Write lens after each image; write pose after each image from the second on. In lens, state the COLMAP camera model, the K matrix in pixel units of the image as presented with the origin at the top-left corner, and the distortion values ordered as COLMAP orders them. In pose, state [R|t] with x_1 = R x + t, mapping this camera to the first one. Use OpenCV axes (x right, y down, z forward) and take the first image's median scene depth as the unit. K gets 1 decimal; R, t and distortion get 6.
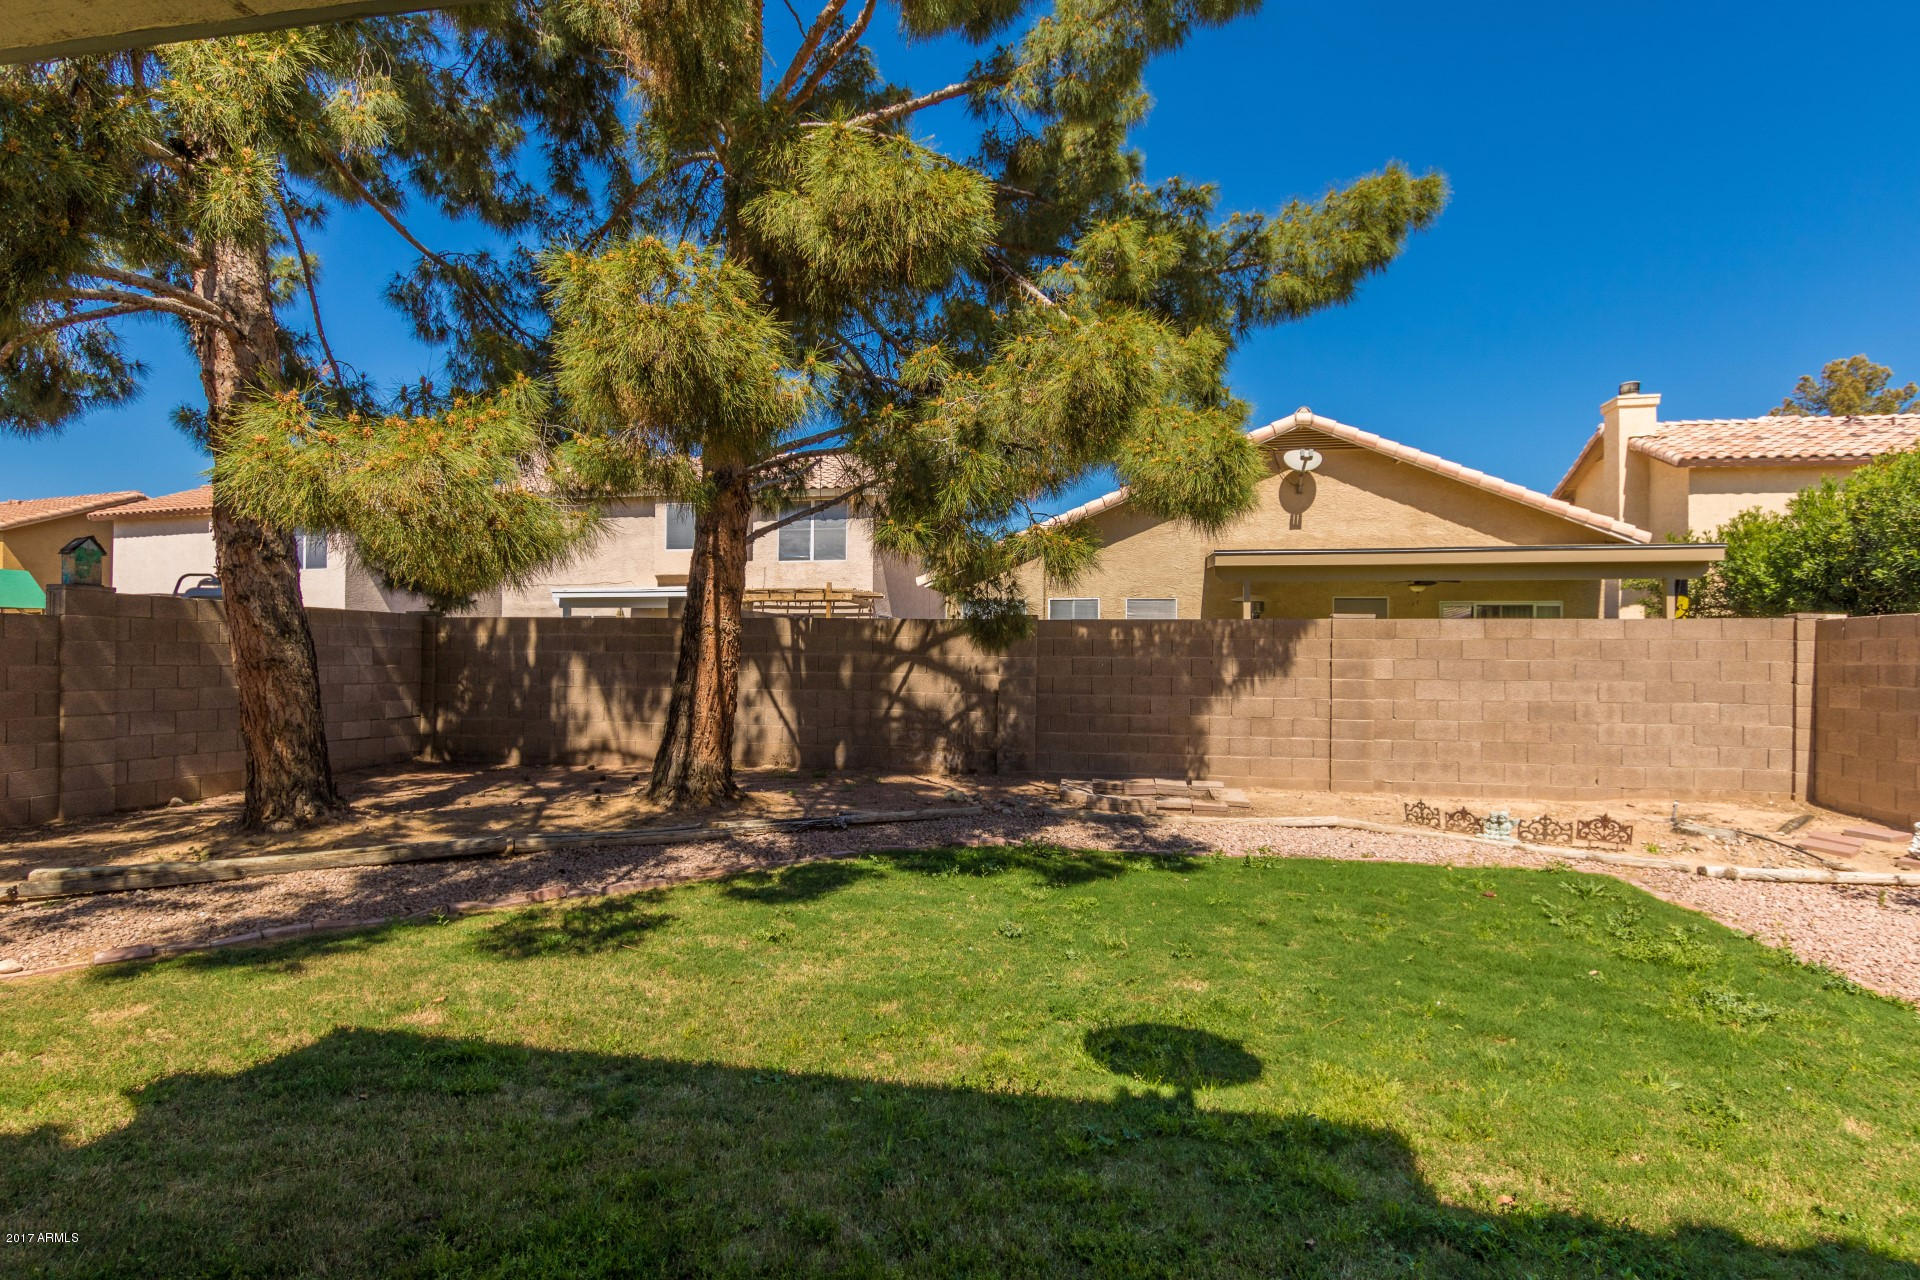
lens RADIAL K [[967.0, 0, 960.0], [0, 967.0, 640.0], [0, 0, 1]] dist [-0.000262, -0.000055]
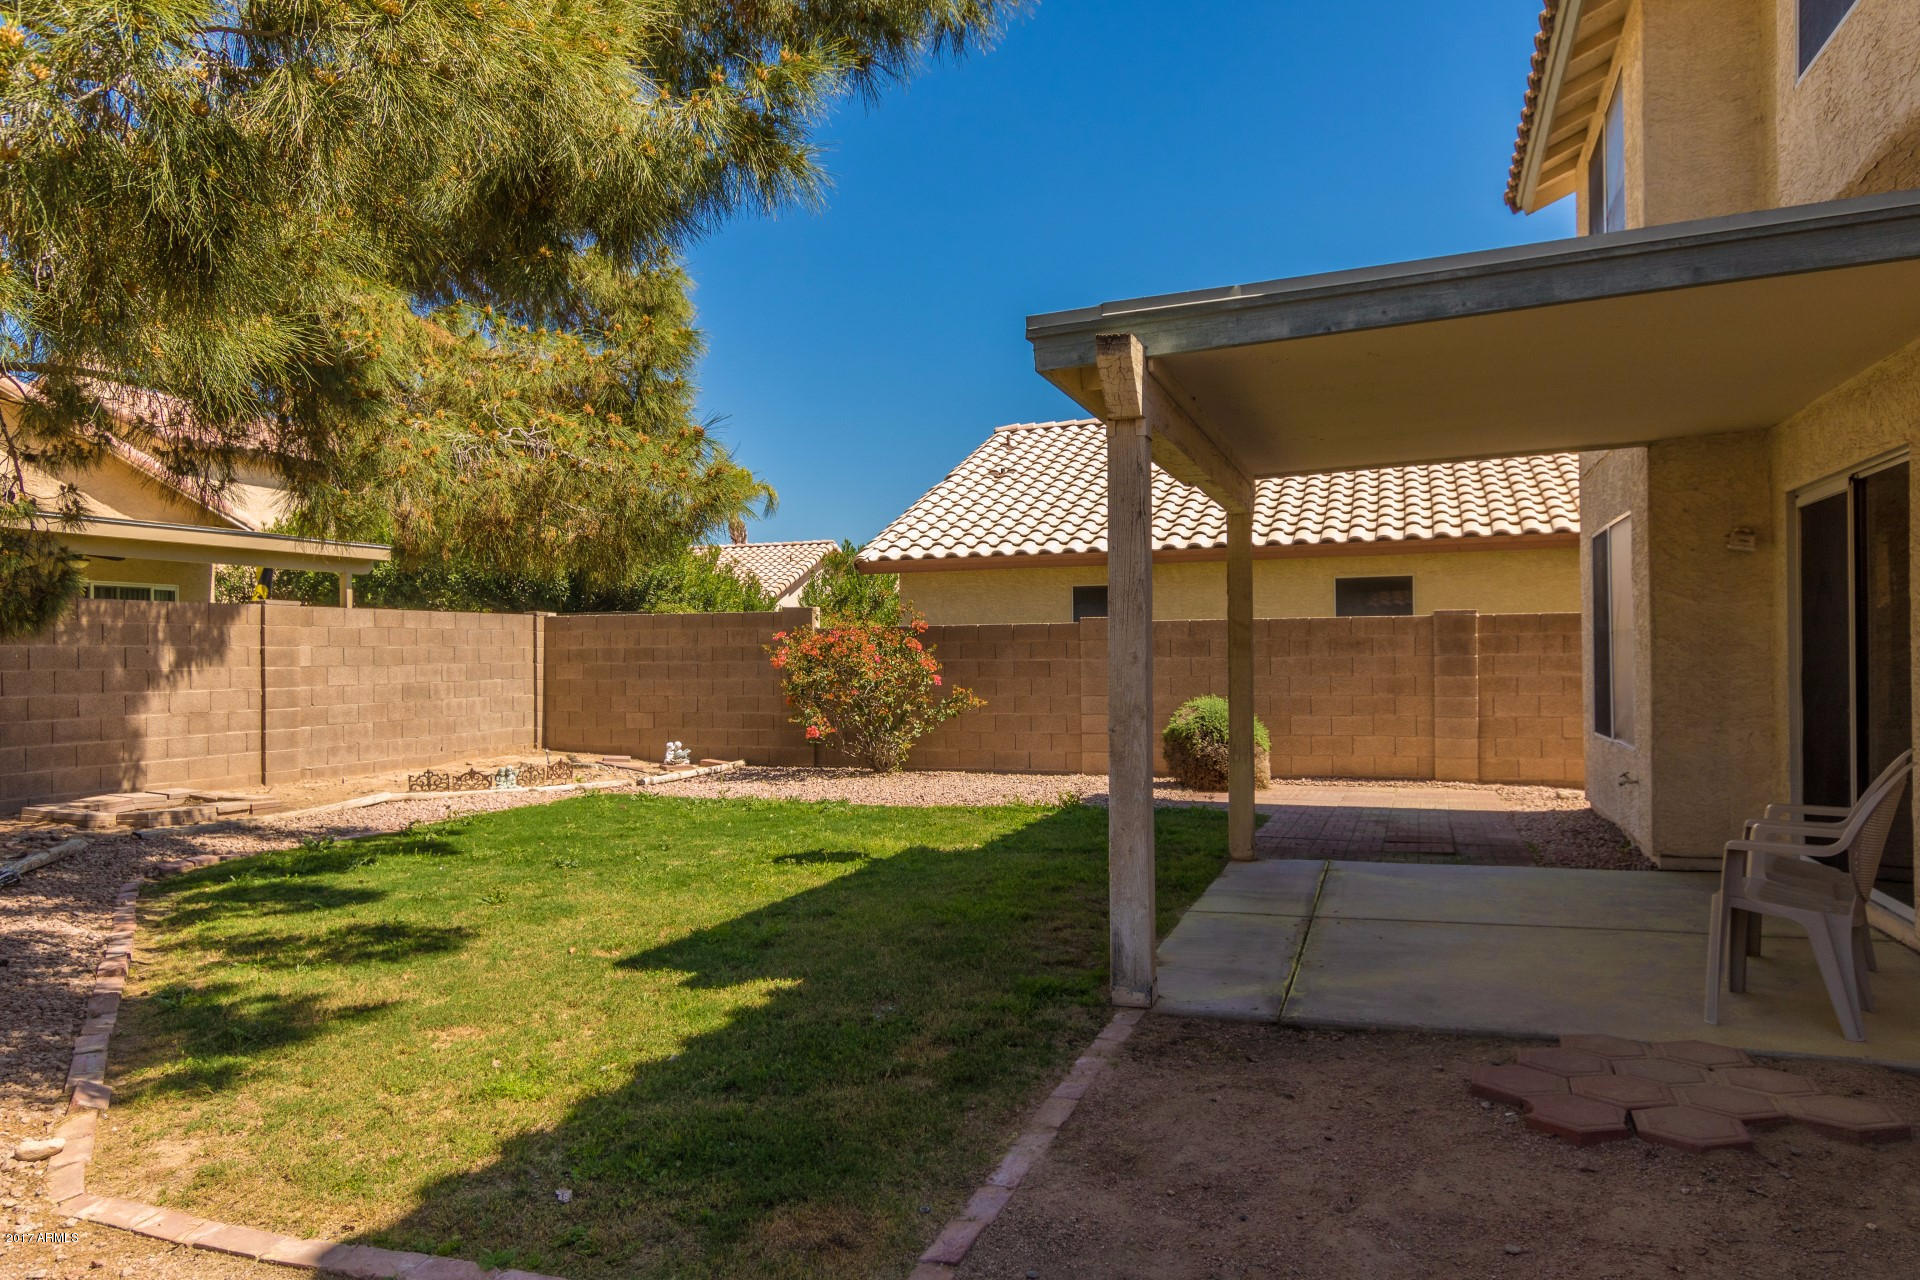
lens RADIAL K [[1289.6, 0, 960.0], [0, 1289.6, 640.0], [0, 0, 1]] dist [-0.002541, -0.001172]
pose [[0.134346, 0.002172, 0.990932, -0.811352], [-0.011731, 0.999931, -0.000601, 0.006541], [-0.990865, -0.011544, 0.134362, 0.156871]]
